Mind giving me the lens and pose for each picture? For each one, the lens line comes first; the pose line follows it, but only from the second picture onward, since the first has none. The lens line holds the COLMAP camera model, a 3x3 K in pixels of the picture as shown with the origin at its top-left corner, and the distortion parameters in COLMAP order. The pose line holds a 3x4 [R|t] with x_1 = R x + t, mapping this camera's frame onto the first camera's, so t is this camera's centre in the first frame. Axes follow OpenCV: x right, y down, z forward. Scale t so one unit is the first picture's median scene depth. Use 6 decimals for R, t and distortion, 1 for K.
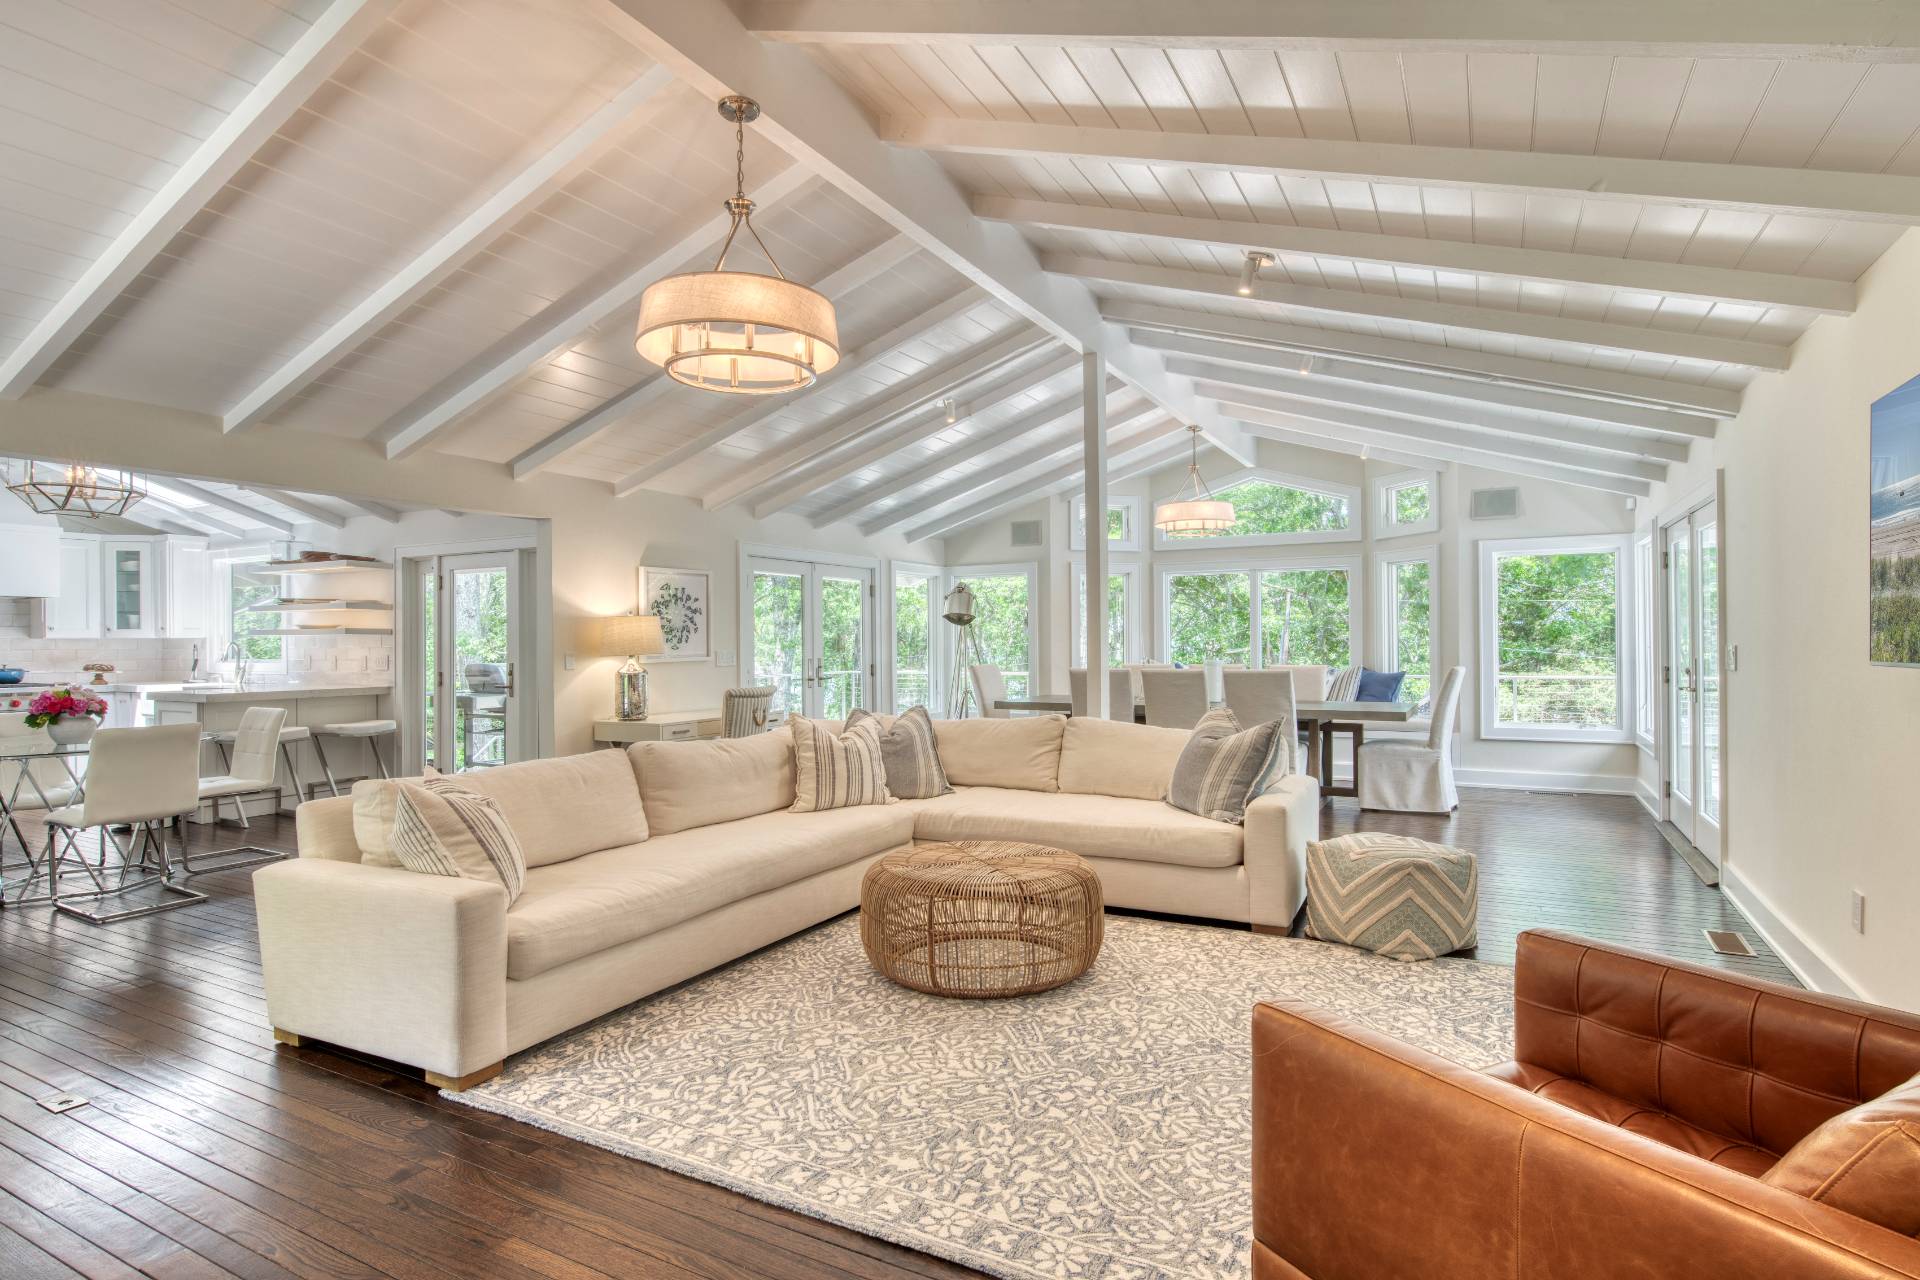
lens RADIAL K [[983.0, 0, 960.0], [0, 983.0, 640.0], [0, 0, 1]] dist [-0.000071, -0.000070]
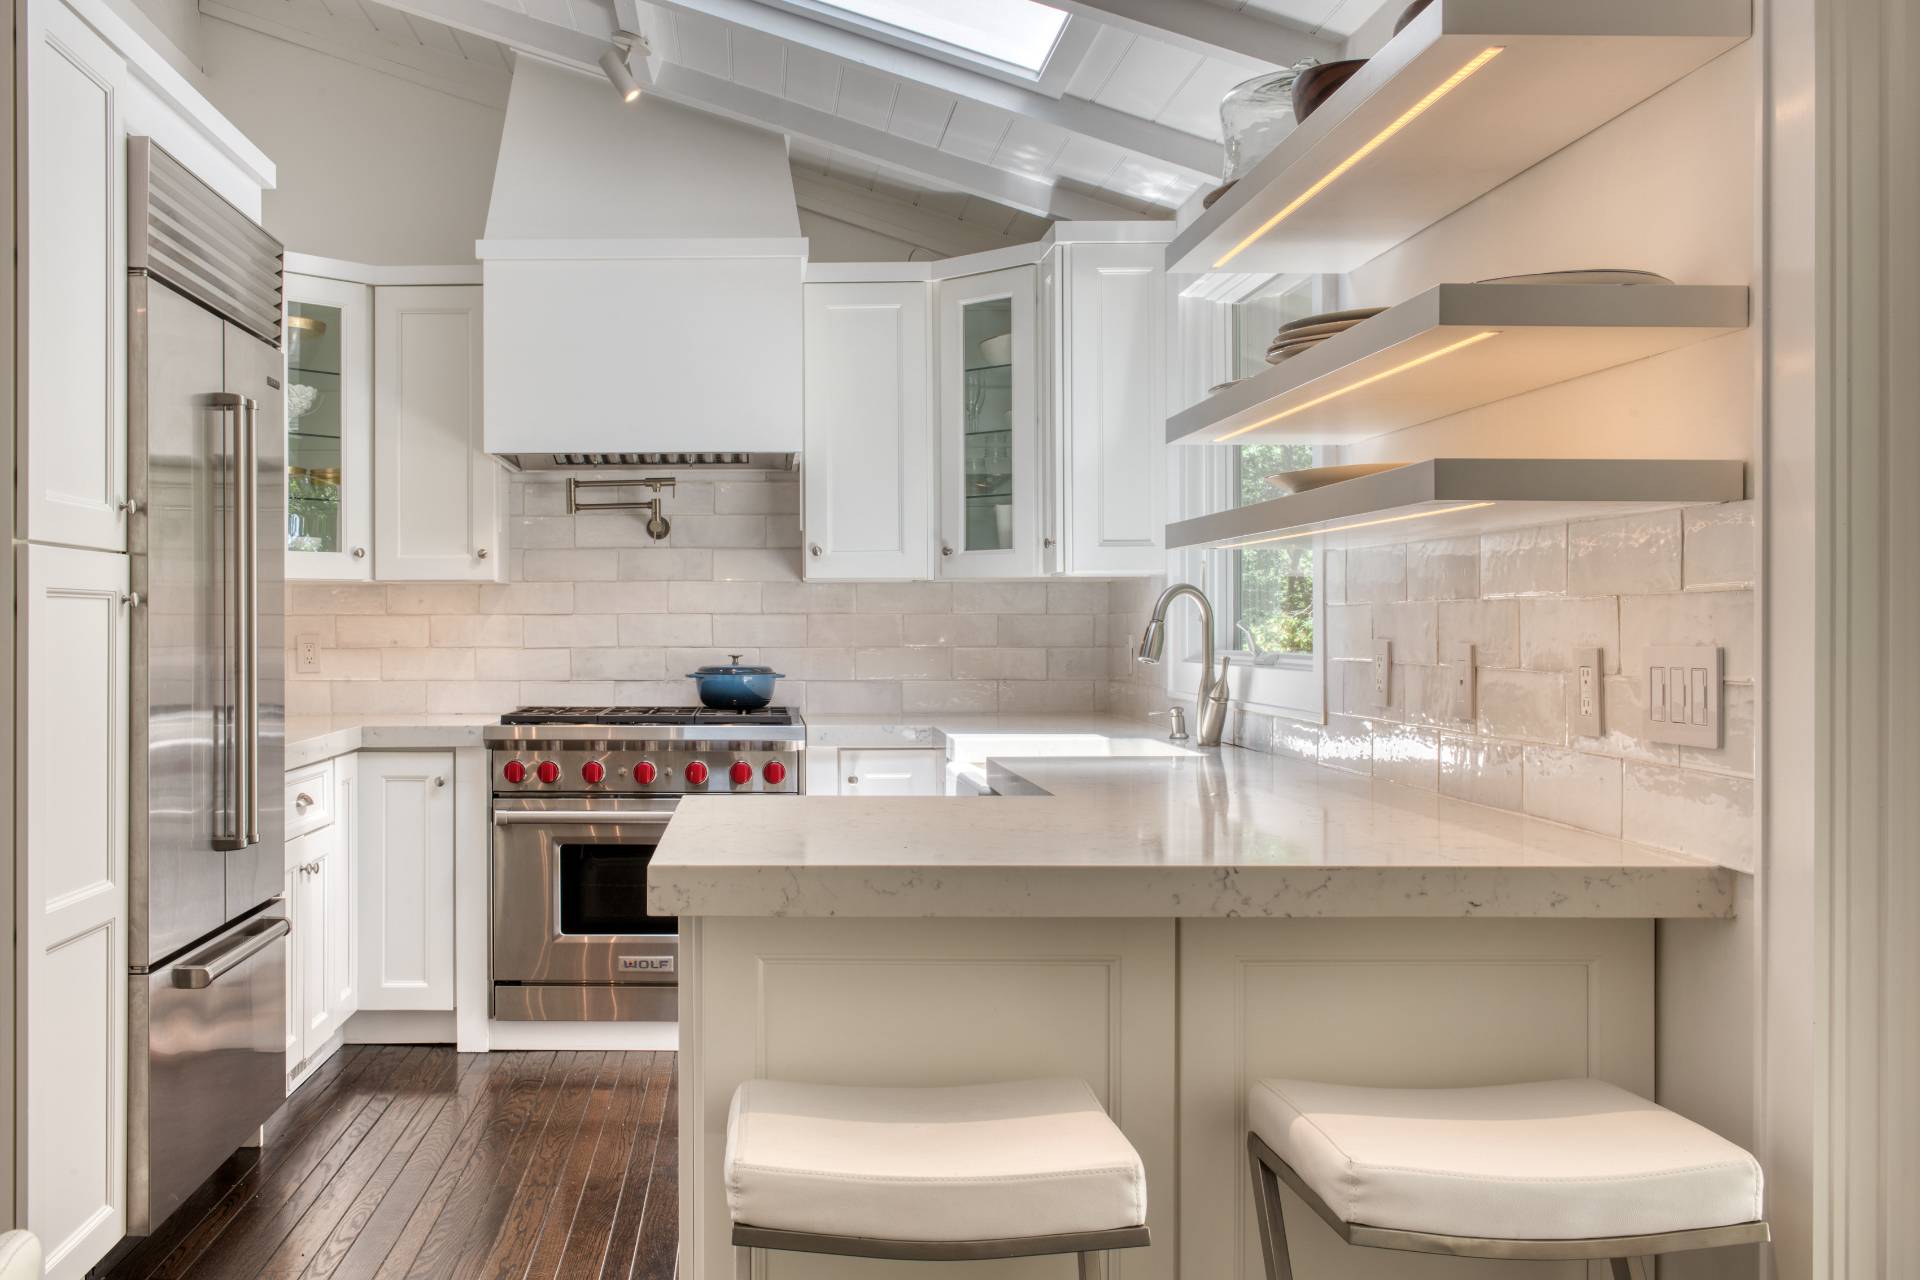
lens RADIAL K [[1797.9, 0, 960.0], [0, 1797.9, 640.0], [0, 0, 1]] dist [-0.004960, 0.000358]
pose [[0.570818, 0.014222, -0.820953, -0.377742], [-0.003341, 0.999882, 0.014999, 0.009204], [0.821070, -0.005819, 0.570798, 0.667314]]
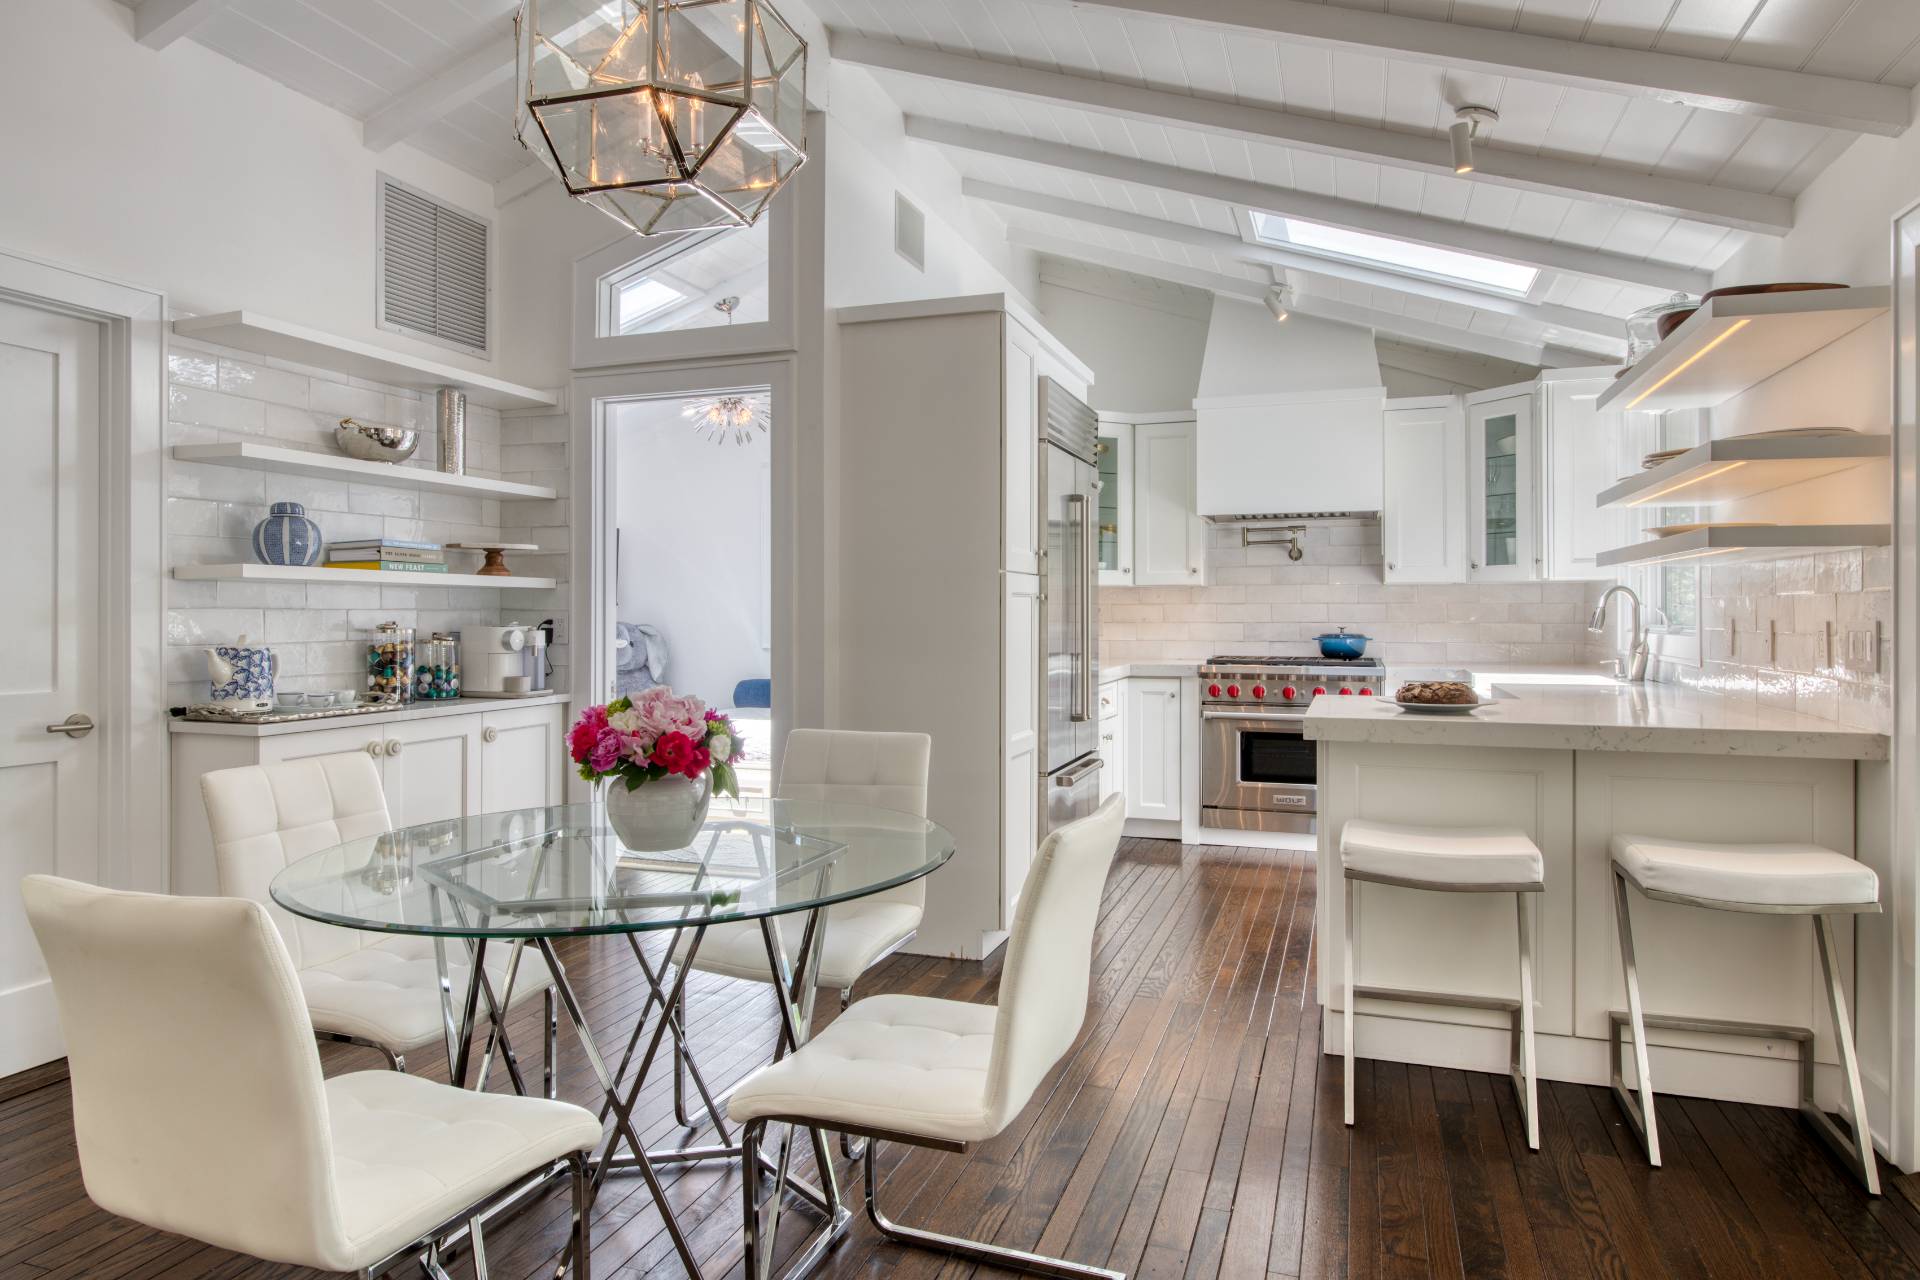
lens RADIAL K [[1133.5, 0, 954.4], [0, 1133.5, 602.4], [0, 0, 1]] dist [0.003254, 0.000783]
pose [[0.154922, 0.001055, -0.987926, -0.287543], [-0.001053, 0.999999, 0.000903, 0.008812], [0.987926, 0.000900, 0.154923, 0.618440]]
